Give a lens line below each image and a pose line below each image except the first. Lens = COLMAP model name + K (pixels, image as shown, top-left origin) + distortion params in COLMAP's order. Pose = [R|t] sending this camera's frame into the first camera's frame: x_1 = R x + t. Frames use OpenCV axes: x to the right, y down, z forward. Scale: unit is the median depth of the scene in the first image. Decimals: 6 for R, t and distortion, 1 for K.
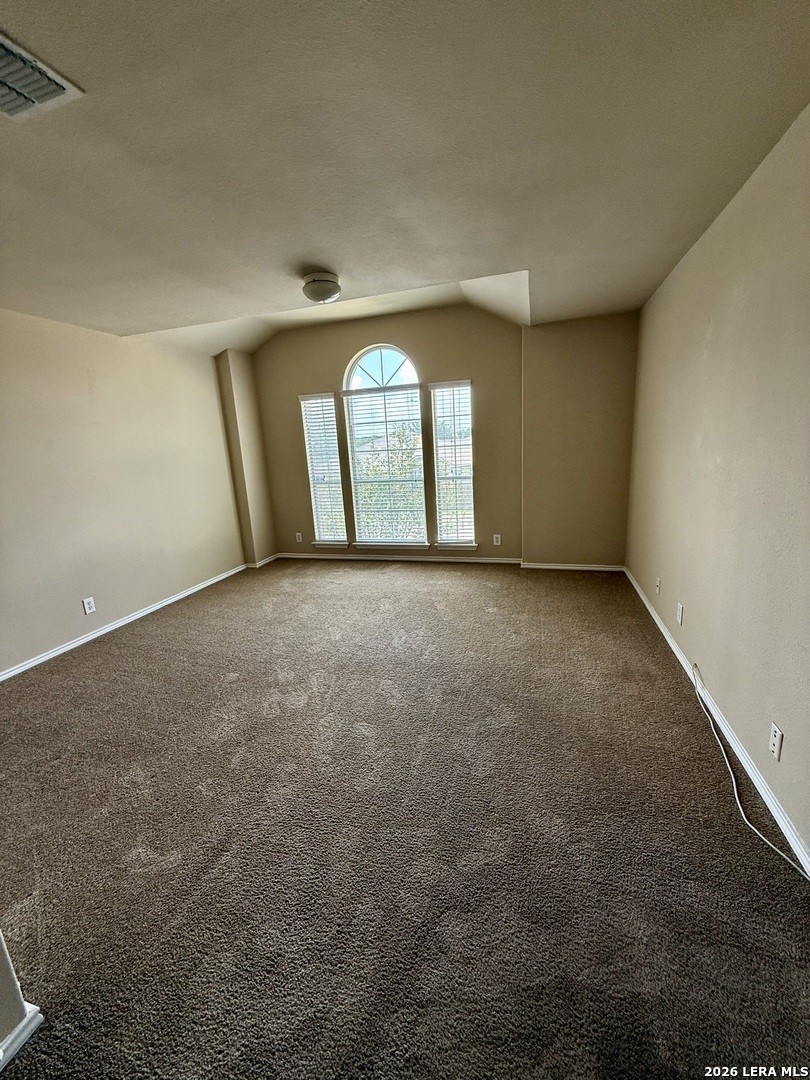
lens RADIAL K [[432.4, 0, 408.7], [0, 432.4, 537.4], [0, 0, 1]] dist [0.001105, 0.000576]
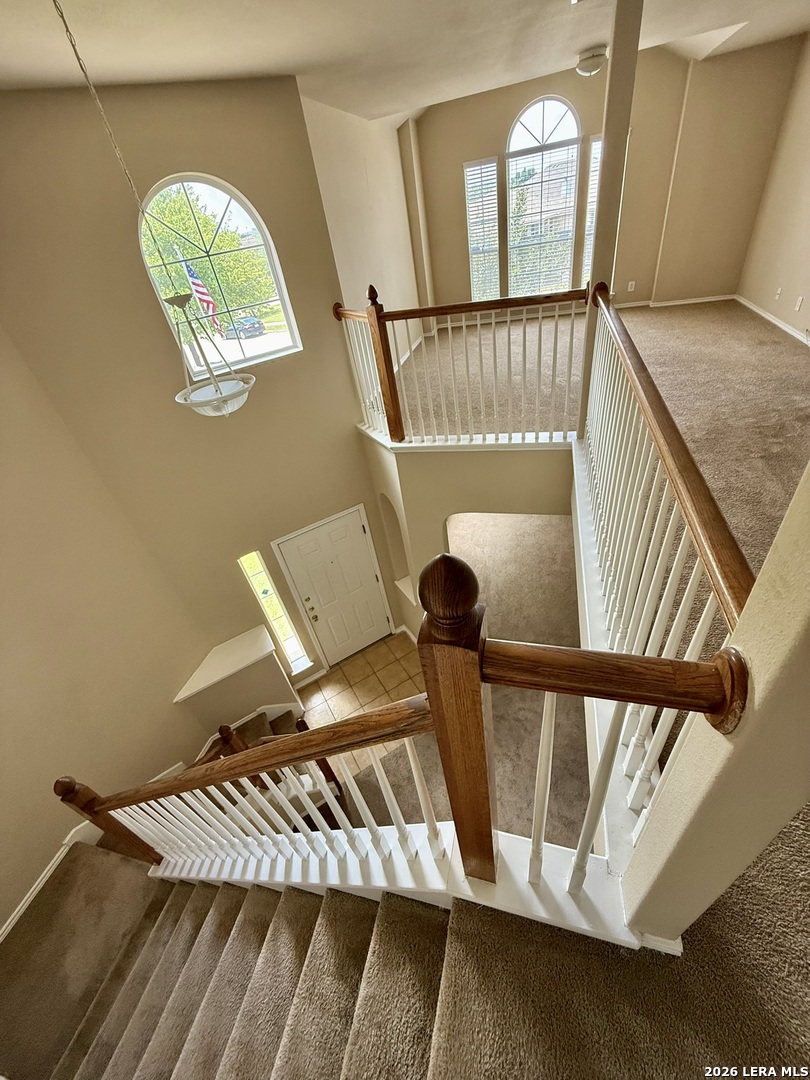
lens RADIAL K [[432.4, 0, 406.0], [0, 432.4, 537.7], [0, 0, 1]] dist [0.001105, 0.000576]
pose [[0.994729, -0.097626, -0.031345, -0.497234], [0.101904, 0.907443, 0.407631, 0.090589], [-0.011351, -0.408677, 0.912608, -0.469582]]
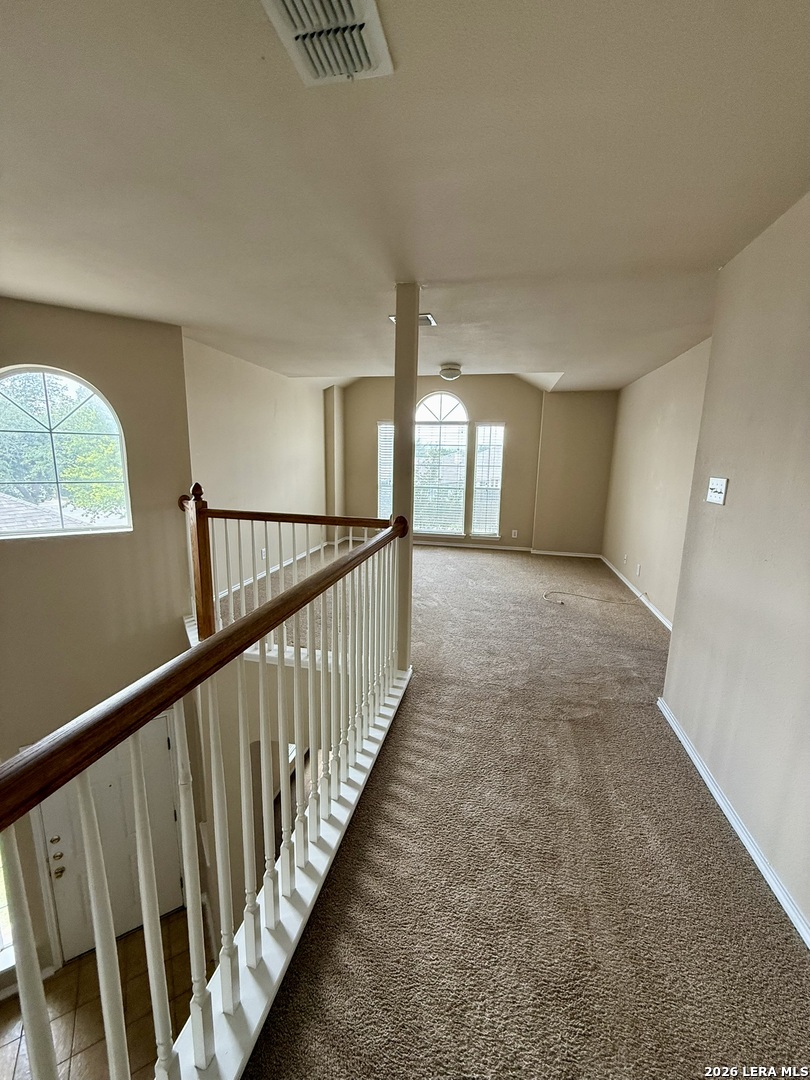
lens RADIAL K [[432.4, 0, 406.5], [0, 432.4, 538.0], [0, 0, 1]] dist [0.001105, 0.000576]
pose [[0.994722, 0.061373, 0.082233, -0.271220], [-0.058493, 0.997603, -0.036983, 0.094144], [-0.084305, 0.031978, 0.995927, -0.396301]]
